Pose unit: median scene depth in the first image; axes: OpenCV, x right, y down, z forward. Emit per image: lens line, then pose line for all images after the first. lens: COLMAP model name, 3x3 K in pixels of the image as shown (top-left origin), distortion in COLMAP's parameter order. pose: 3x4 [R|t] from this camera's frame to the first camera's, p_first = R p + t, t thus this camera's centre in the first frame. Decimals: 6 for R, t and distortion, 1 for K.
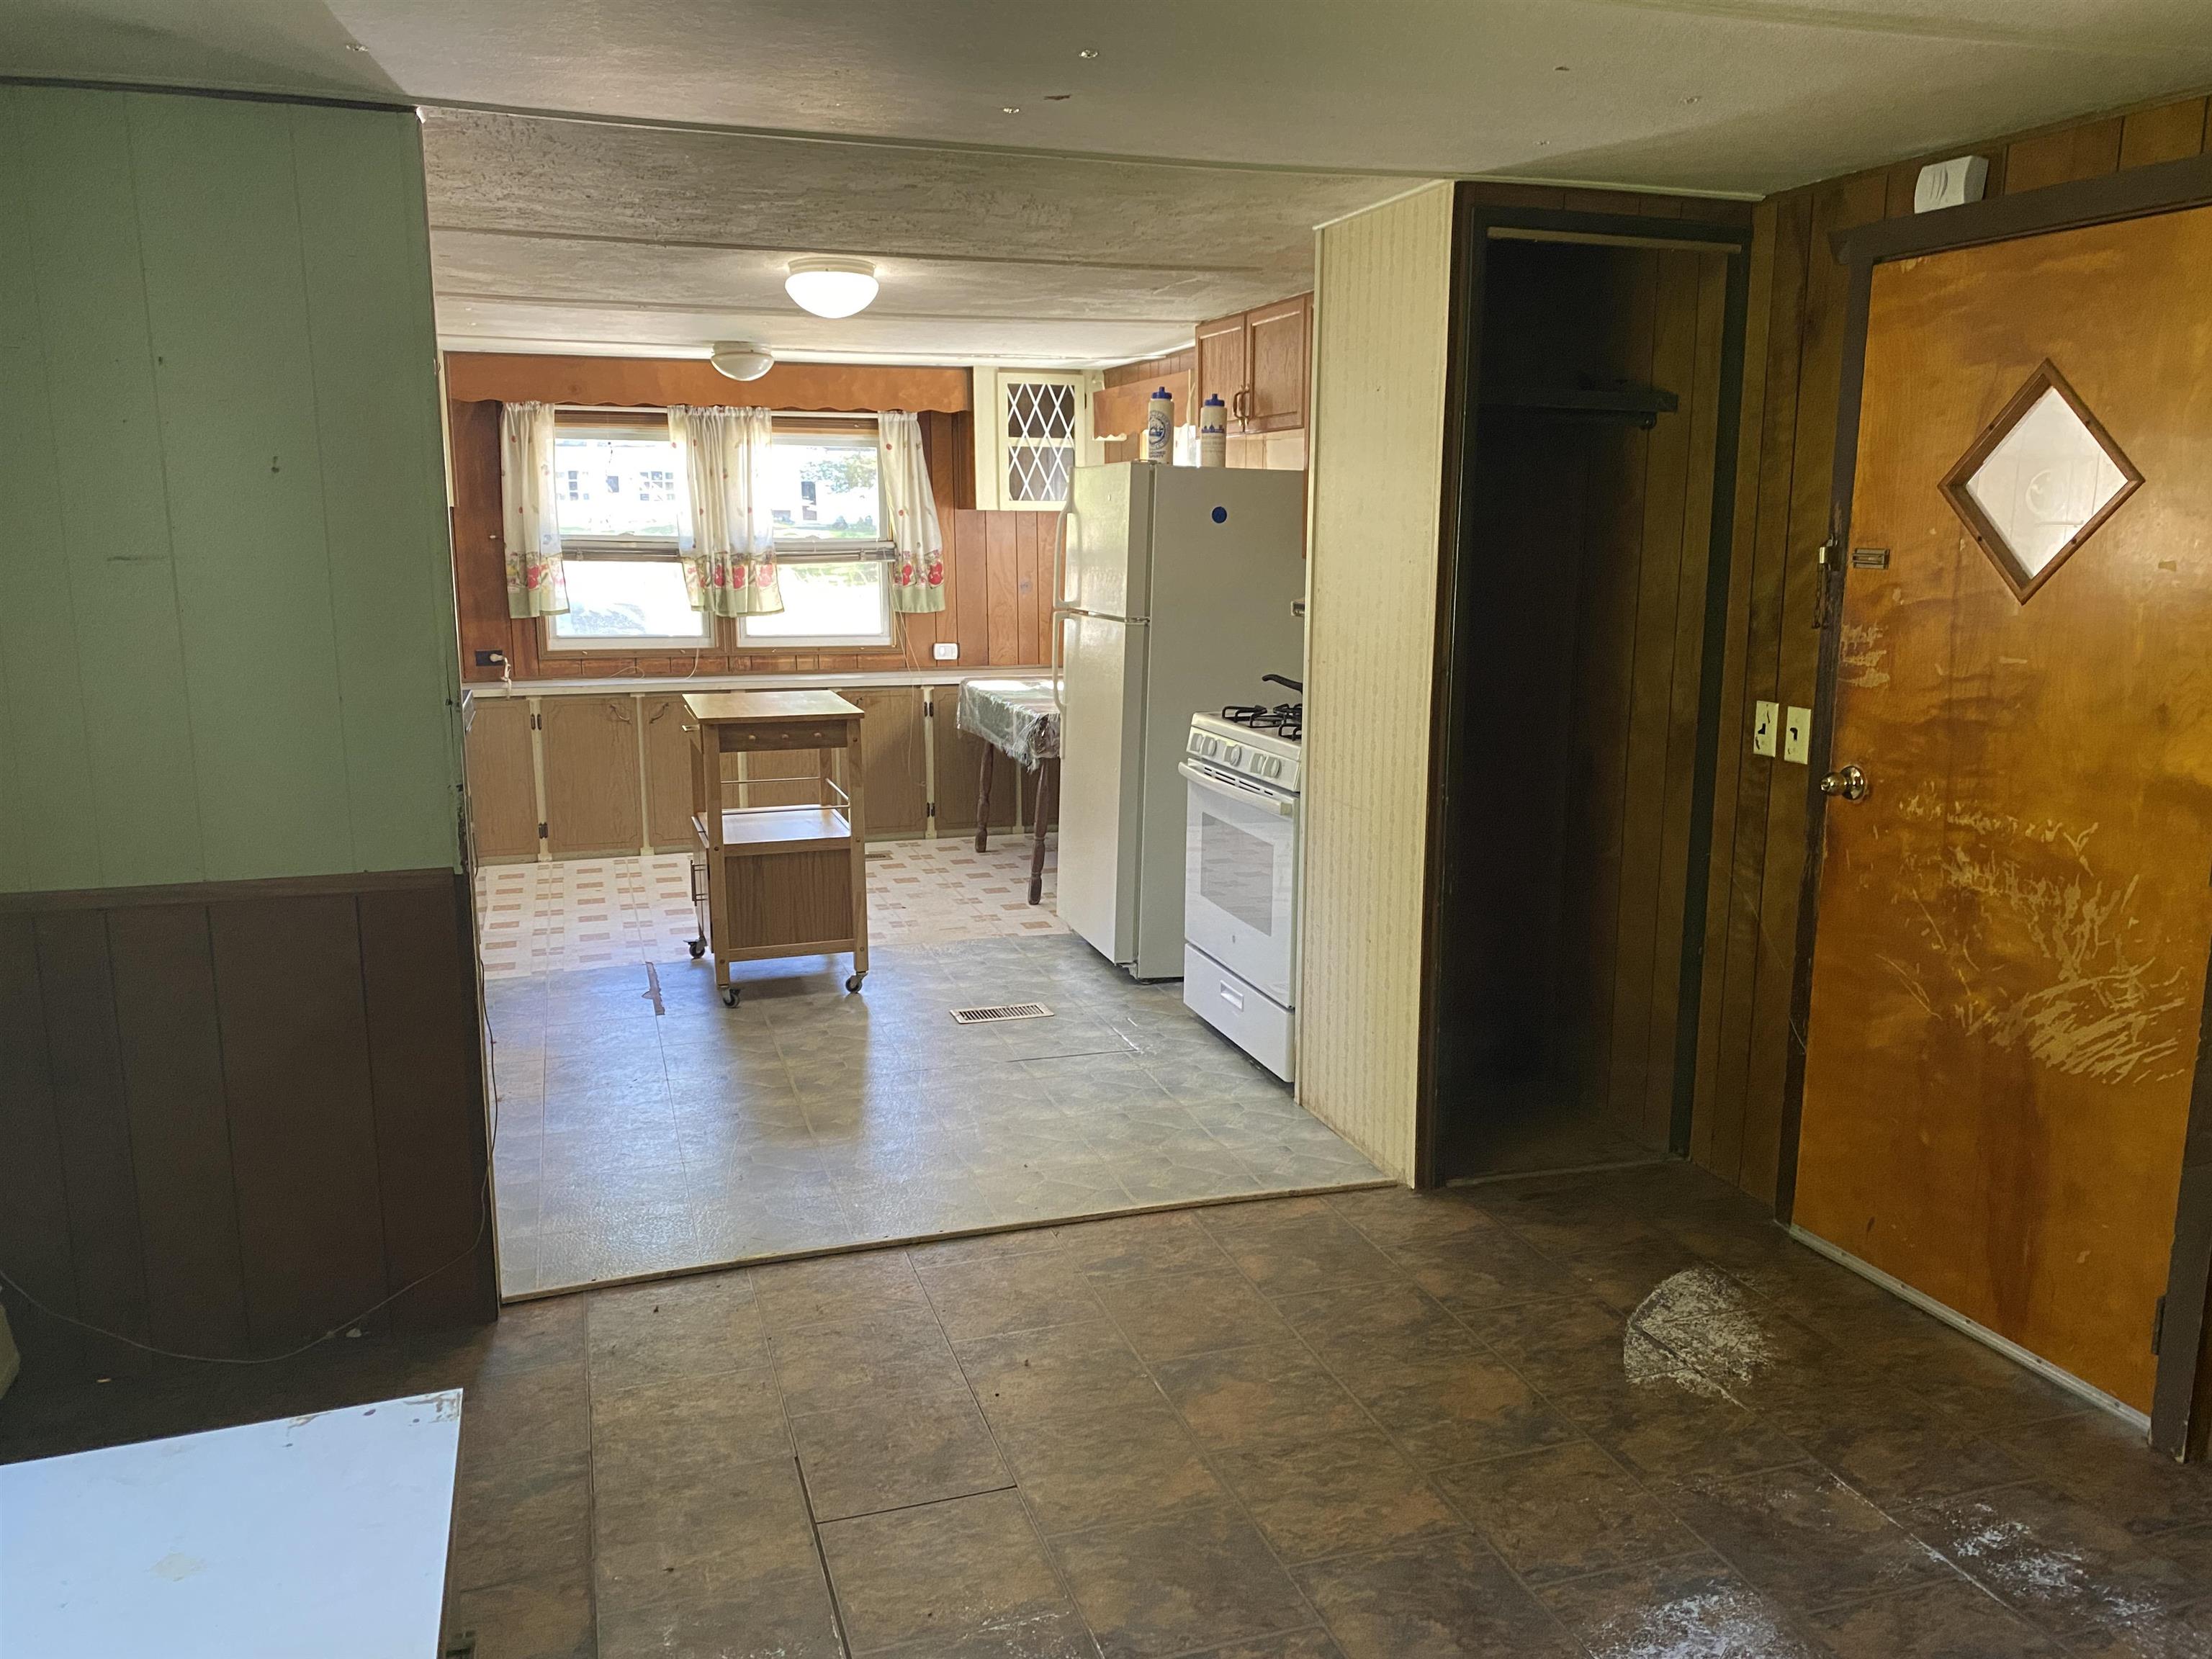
lens RADIAL K [[1696.6, 0, 1111.6], [0, 1696.6, 821.7], [0, 0, 1]] dist [0.035449, -0.019298]
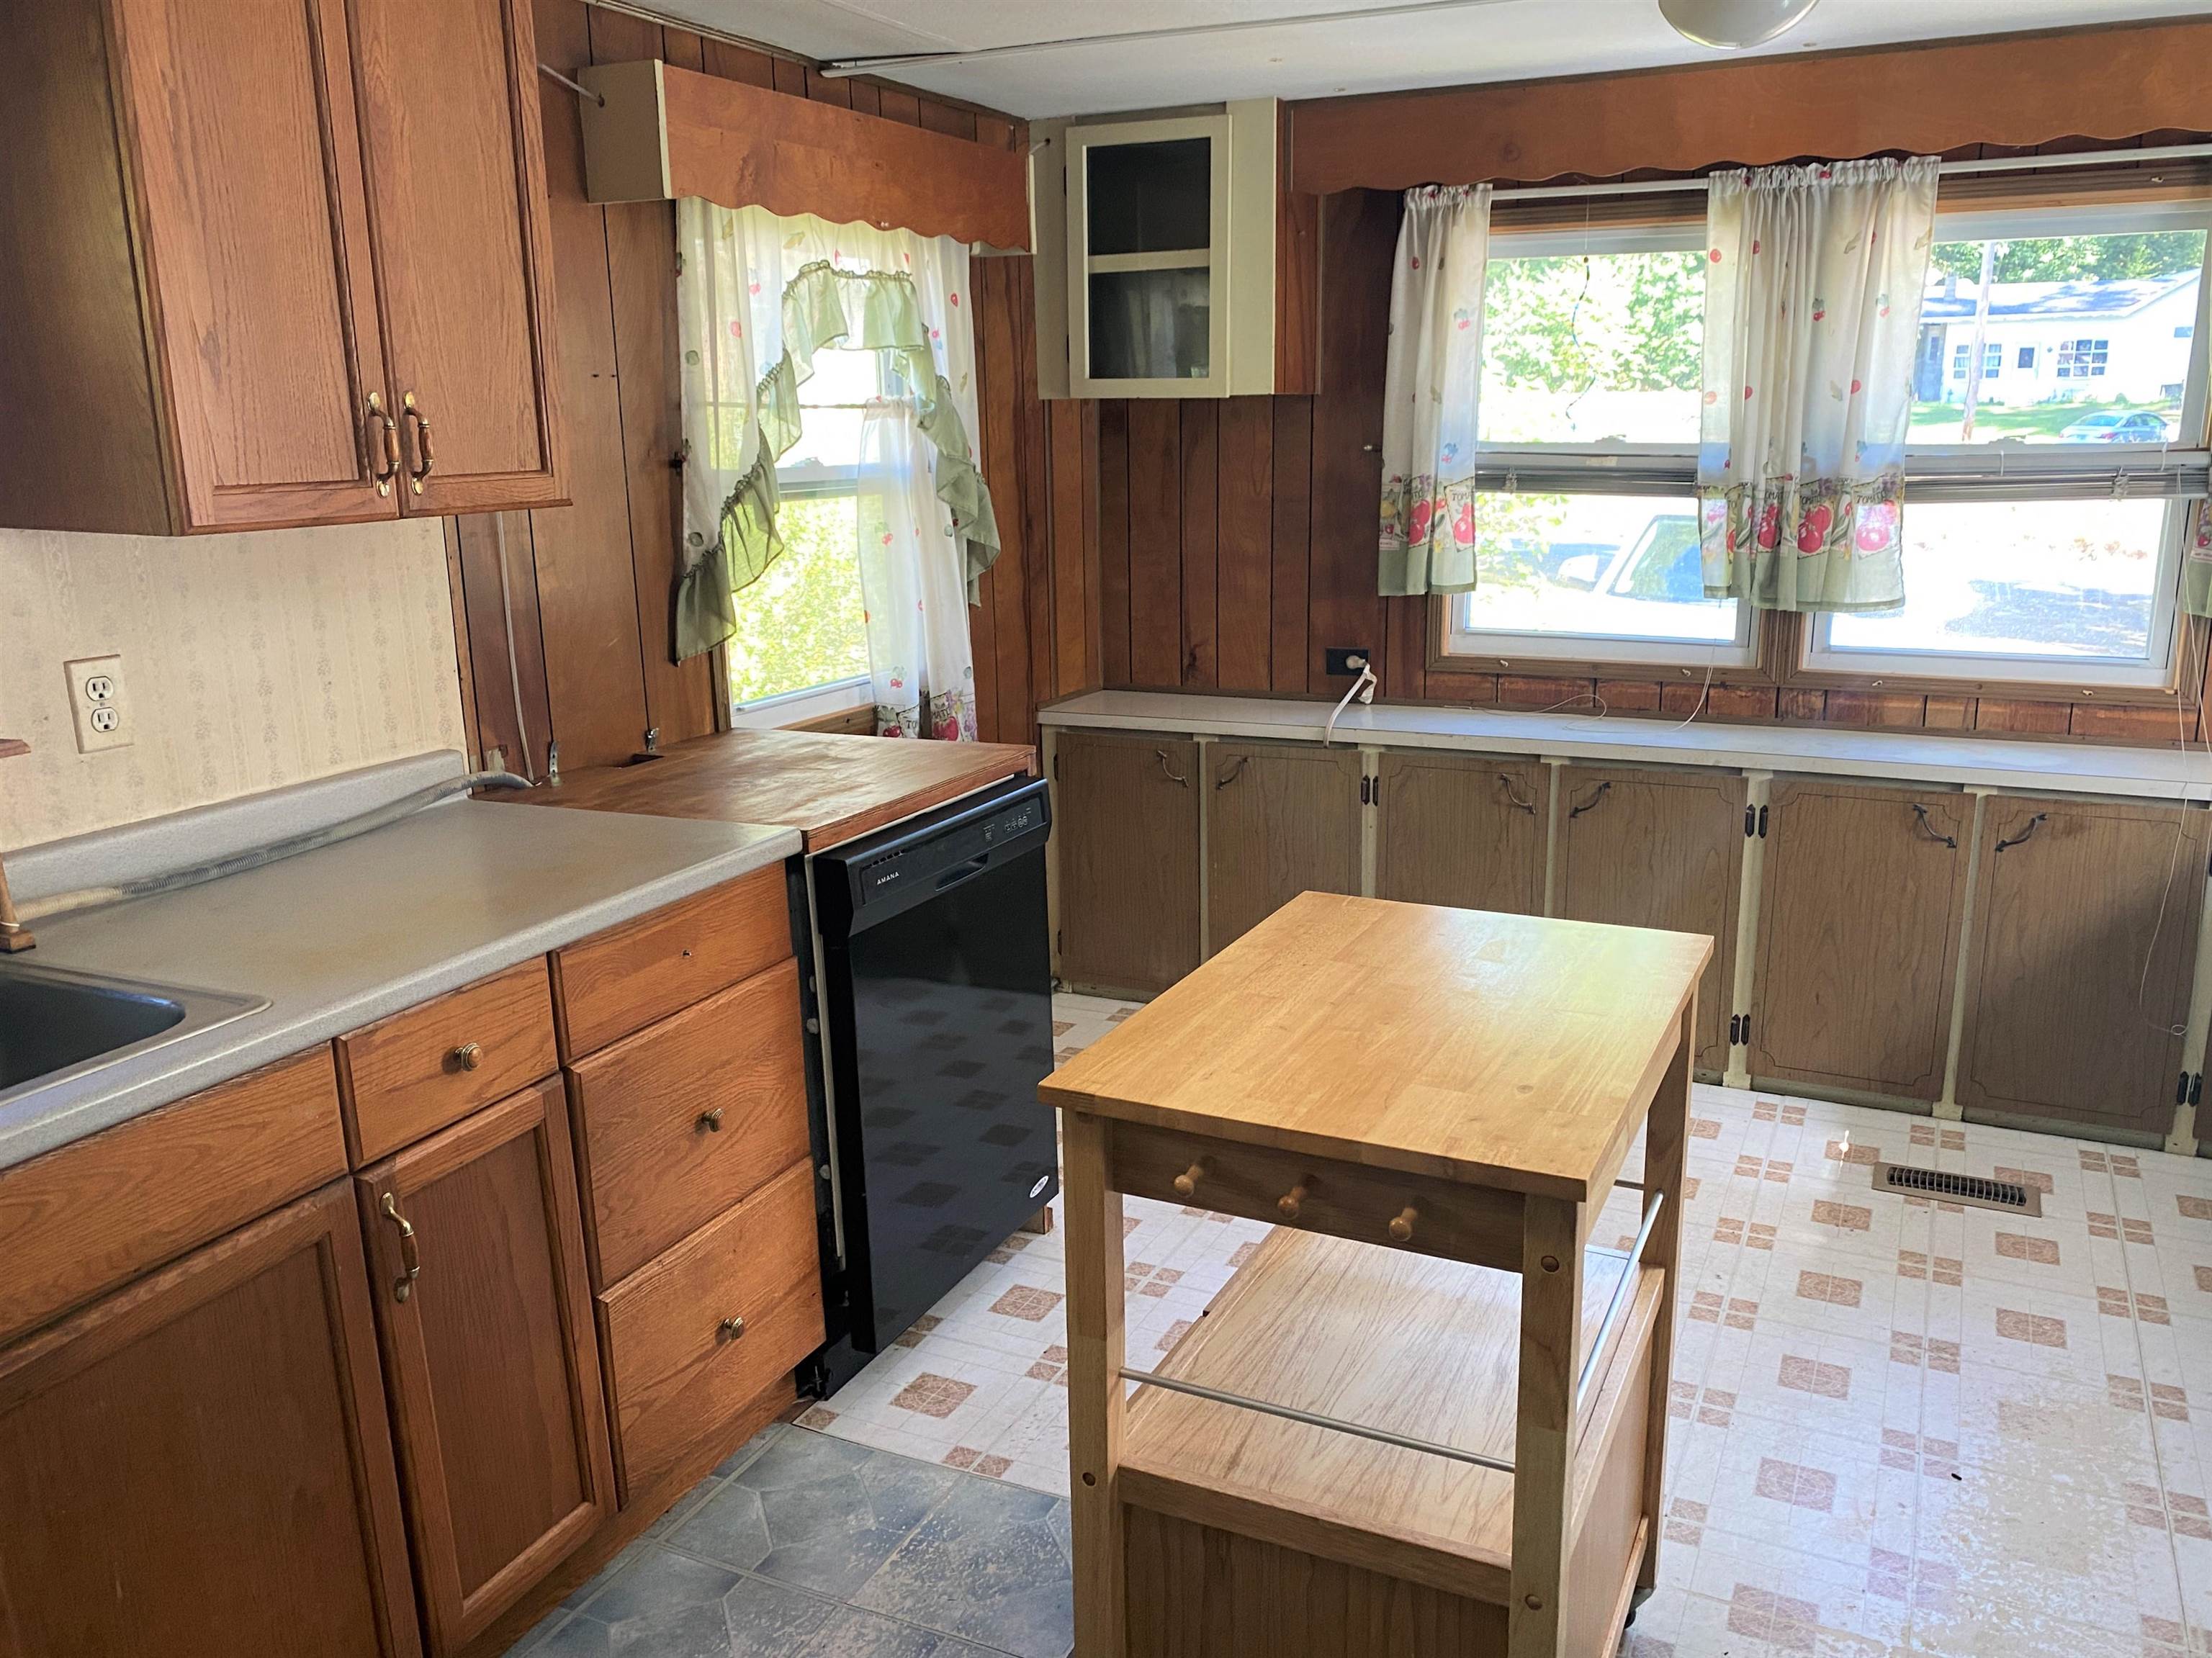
lens RADIAL K [[1696.5, 0, 1173.9], [0, 1696.5, 852.0], [0, 0, 1]] dist [0.035449, -0.019298]
pose [[0.736454, 0.160030, -0.657287, -0.020874], [-0.105847, 0.986909, 0.121687, -0.095265], [0.668156, -0.020044, 0.743751, 0.529054]]
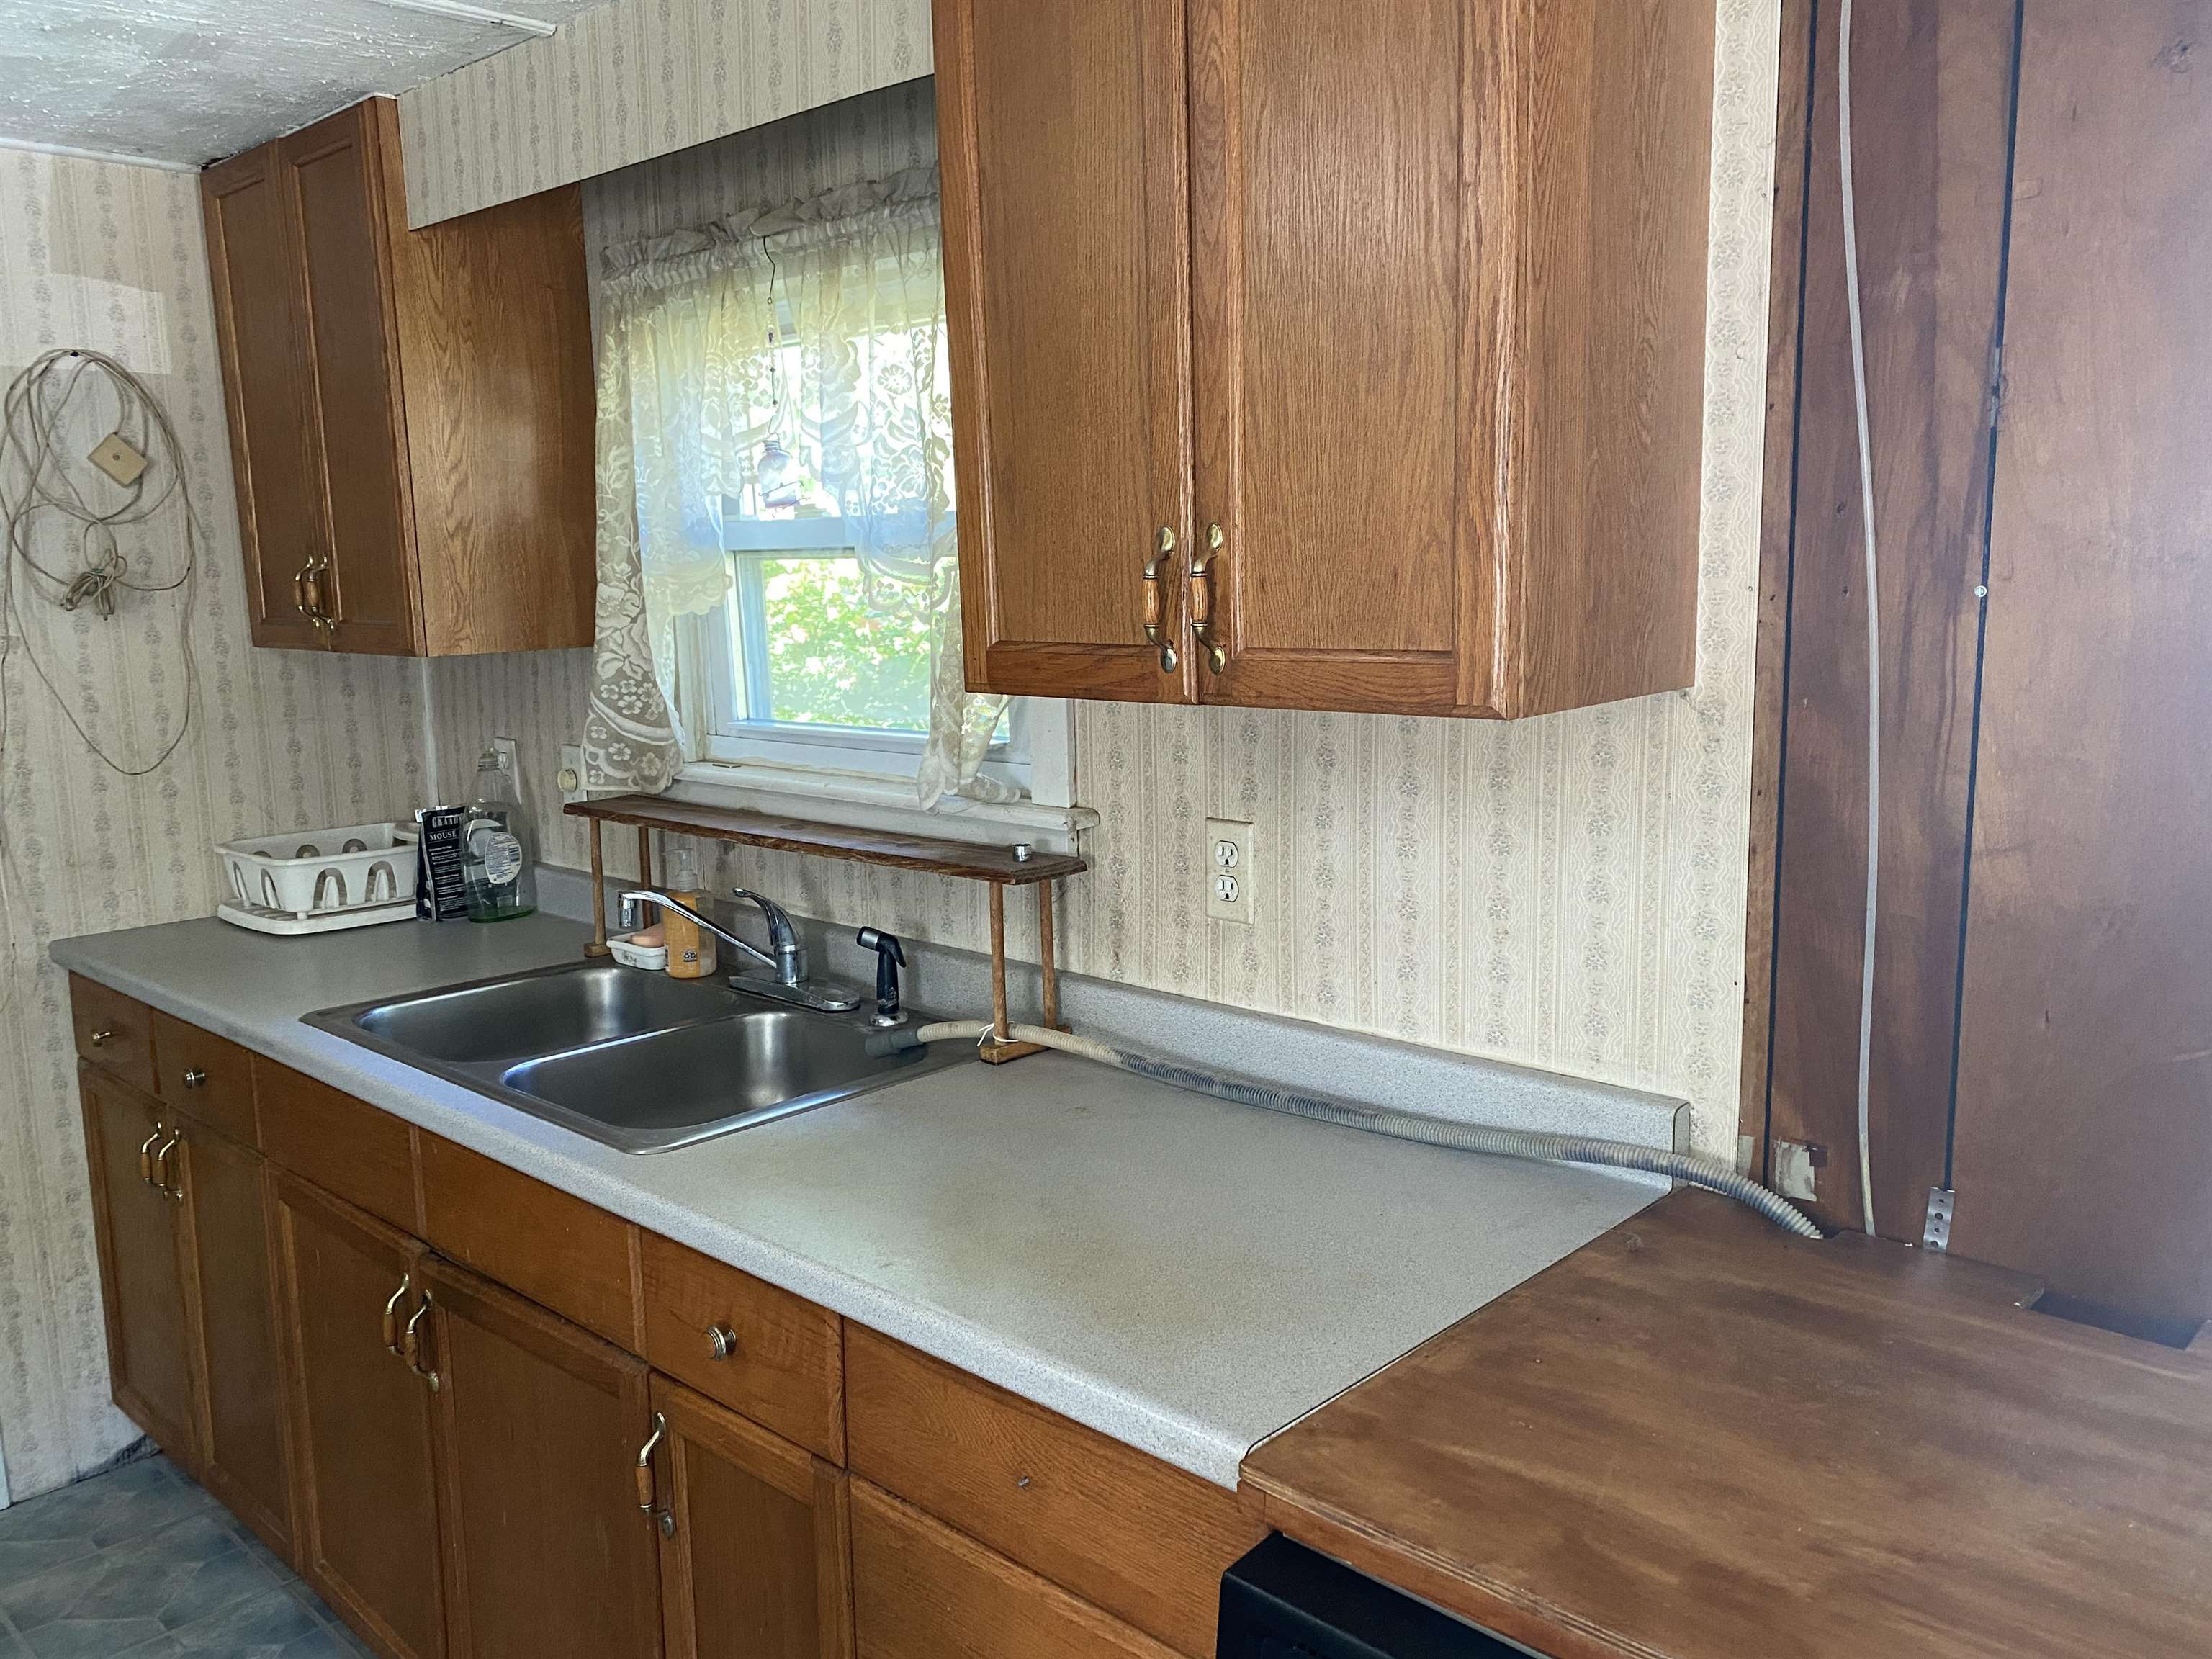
lens RADIAL K [[1696.6, 0, 1118.7], [0, 1696.6, 829.3], [0, 0, 1]] dist [0.035449, -0.019298]
pose [[-0.879348, 0.094169, -0.466775, -0.292296], [-0.065627, 0.946929, 0.314672, -0.172990], [0.471635, 0.307339, -0.826501, 0.943962]]
